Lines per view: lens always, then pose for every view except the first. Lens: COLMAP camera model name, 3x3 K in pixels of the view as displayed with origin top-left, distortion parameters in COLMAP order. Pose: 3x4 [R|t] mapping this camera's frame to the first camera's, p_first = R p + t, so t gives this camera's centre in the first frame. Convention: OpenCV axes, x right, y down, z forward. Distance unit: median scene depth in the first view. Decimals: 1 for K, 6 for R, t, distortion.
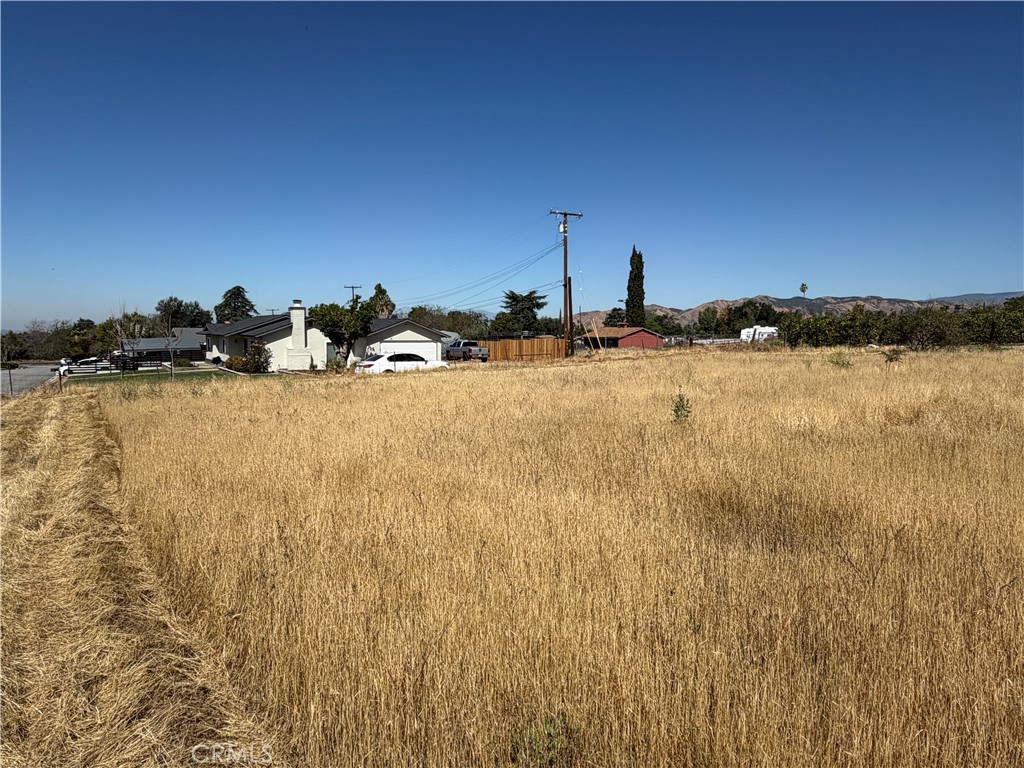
lens RADIAL K [[663.5, 0, 512.0], [0, 663.5, 384.0], [0, 0, 1]] dist [0.000526, -0.001111]
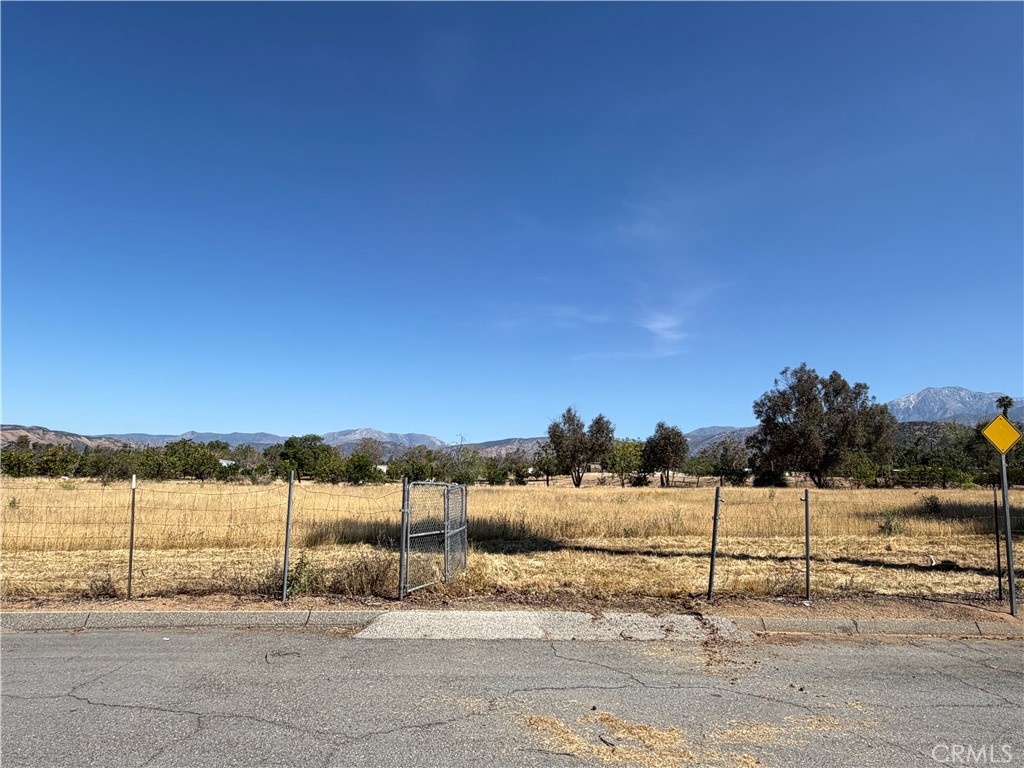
lens RADIAL K [[663.5, 0, 512.0], [0, 663.5, 384.0], [0, 0, 1]] dist [0.000526, -0.001111]
pose [[0.436673, 0.153271, 0.886468, -0.083724], [0.028951, 0.982475, -0.184131, 0.008720], [-0.899155, 0.106069, 0.424583, -0.109615]]
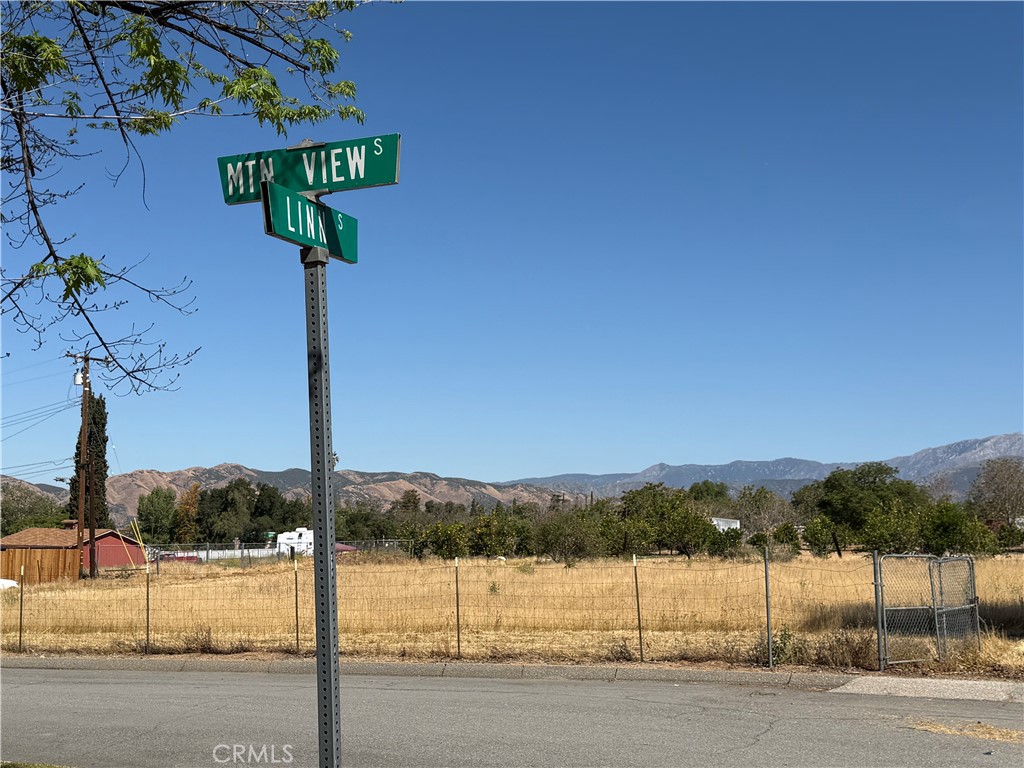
lens RADIAL K [[1384.8, 0, 512.0], [0, 1384.8, 384.0], [0, 0, 1]] dist [0.098709, 0.001720]
pose [[0.846835, 0.066816, 0.527642, -0.153675], [0.032155, 0.983831, -0.176192, 0.013948], [-0.530883, 0.166172, 0.830994, -0.194673]]
